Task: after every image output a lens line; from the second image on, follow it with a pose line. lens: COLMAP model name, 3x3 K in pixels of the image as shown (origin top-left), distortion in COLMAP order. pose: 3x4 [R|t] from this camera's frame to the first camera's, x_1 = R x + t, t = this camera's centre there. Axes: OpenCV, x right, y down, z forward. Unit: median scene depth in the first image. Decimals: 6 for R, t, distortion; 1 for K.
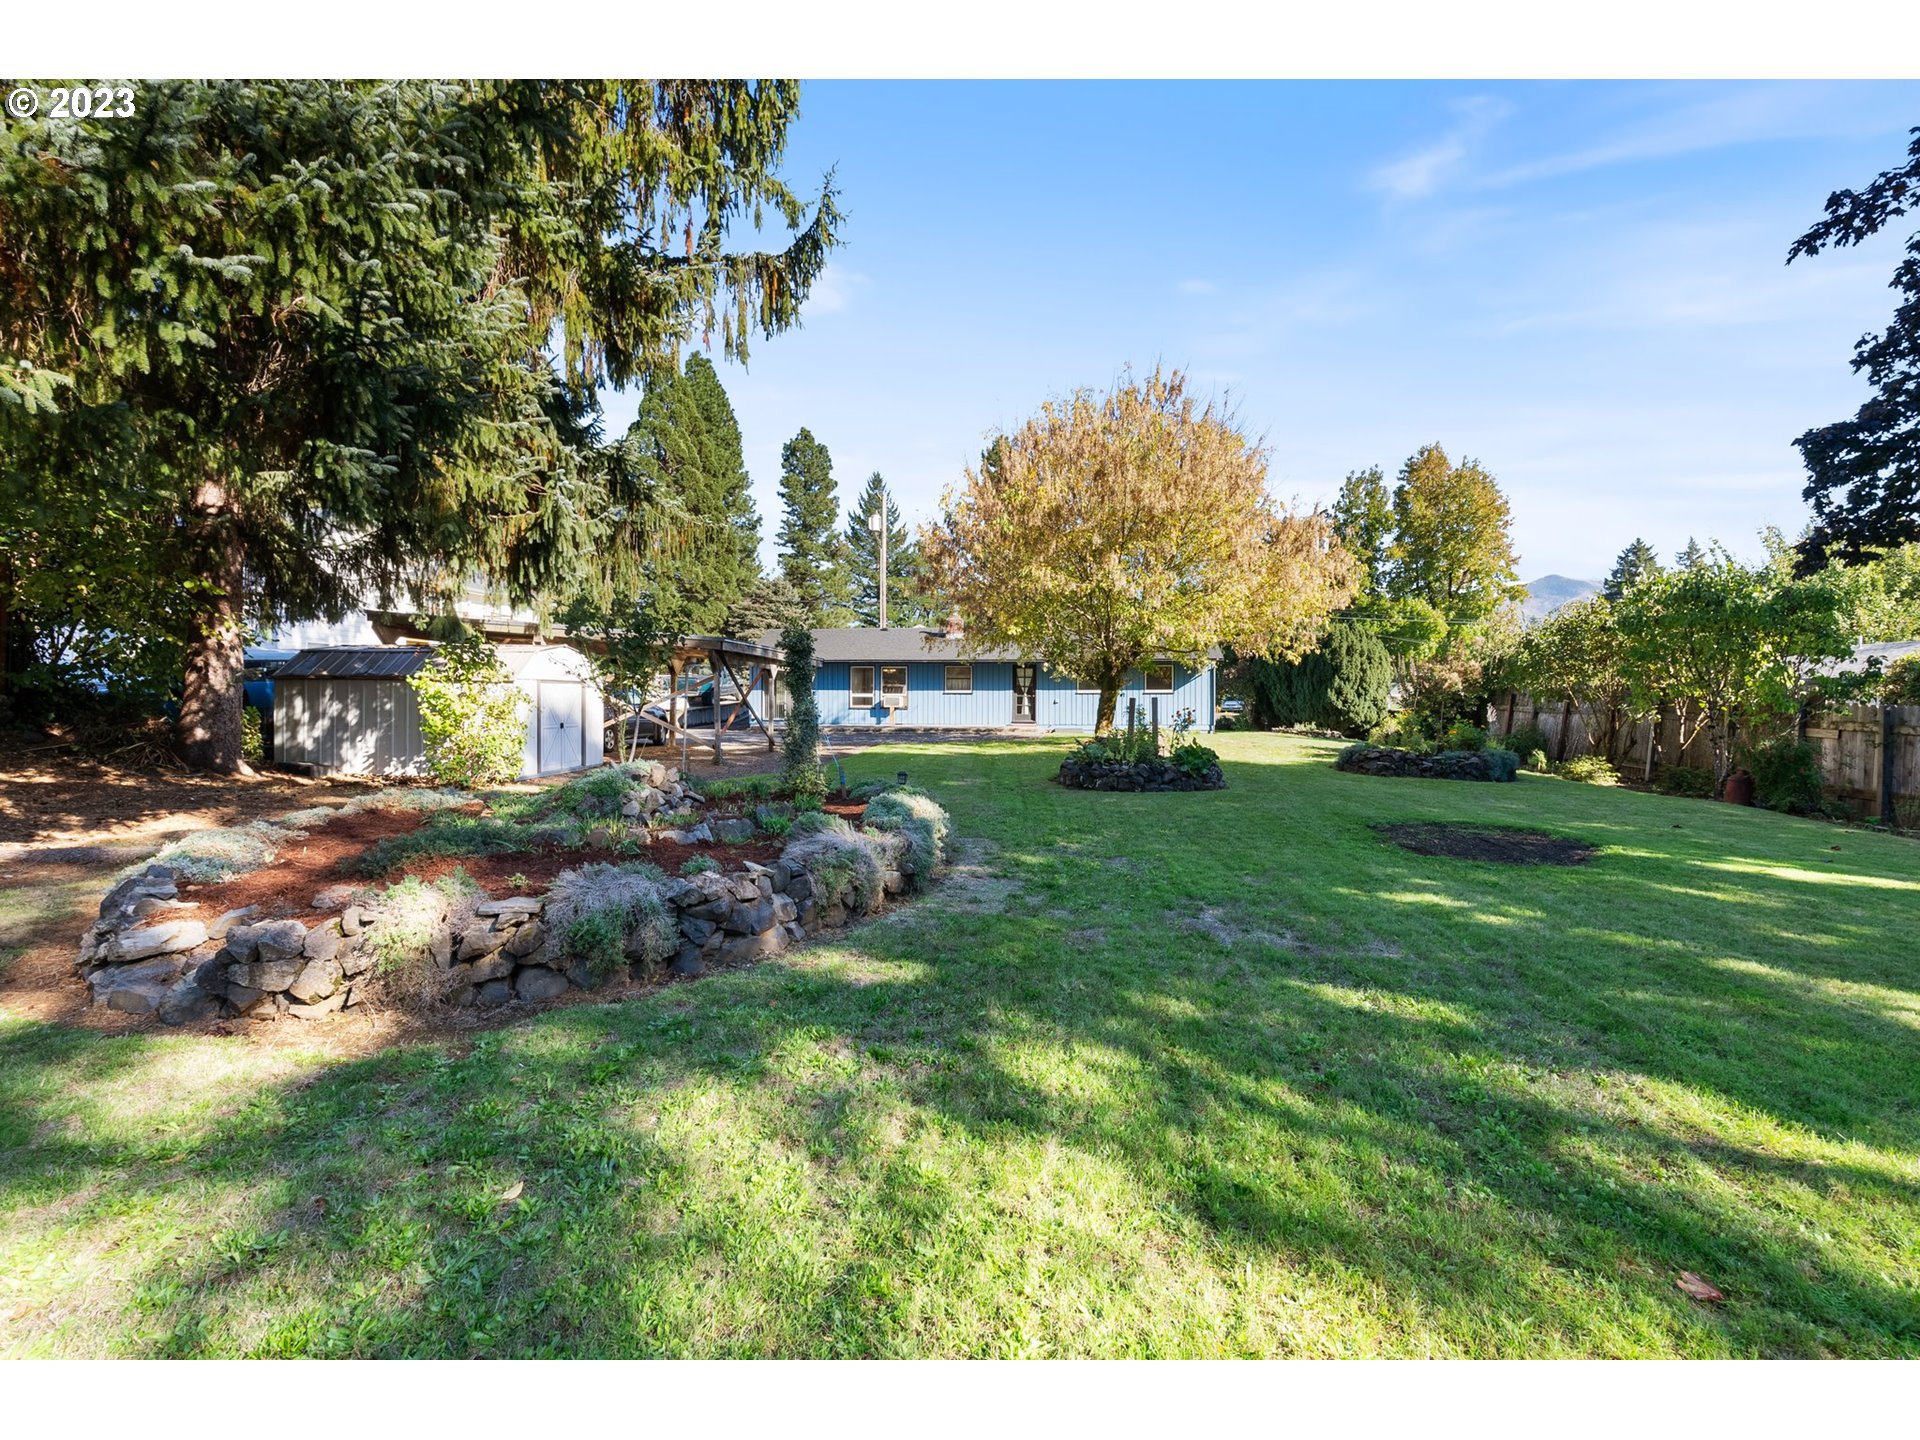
lens RADIAL K [[847.9, 0, 960.0], [0, 847.9, 720.0], [0, 0, 1]] dist [-0.003915, 0.000114]
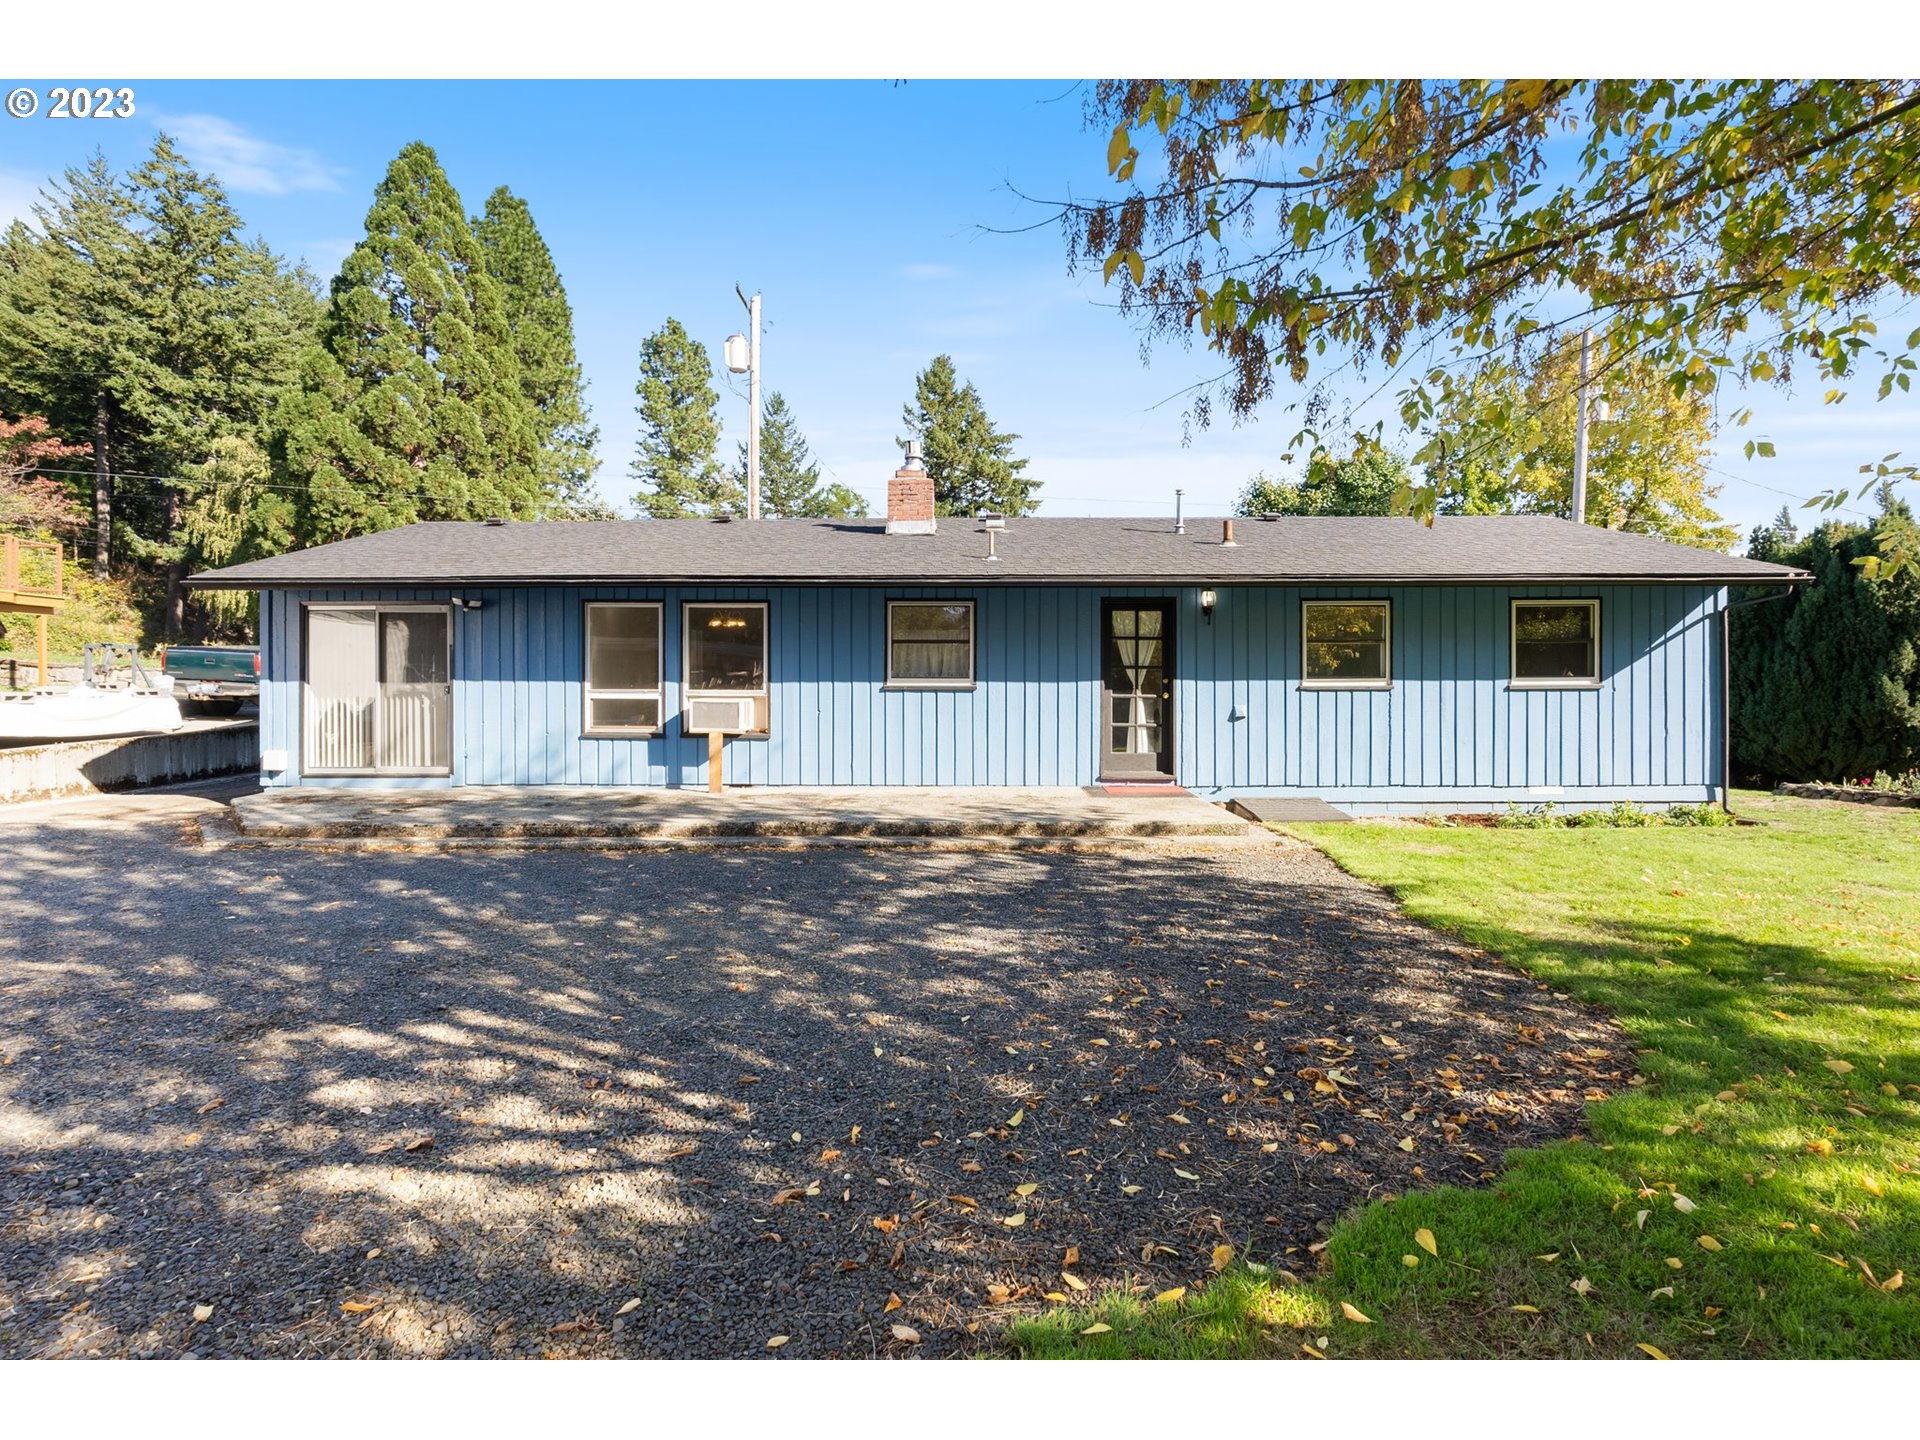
lens RADIAL K [[847.9, 0, 960.0], [0, 847.9, 720.0], [0, 0, 1]] dist [-0.003915, 0.000114]
pose [[0.995896, -0.004209, 0.090405, -0.010258], [0.003525, 0.999964, 0.007716, -0.011817], [-0.090434, -0.007366, 0.995875, 0.361142]]
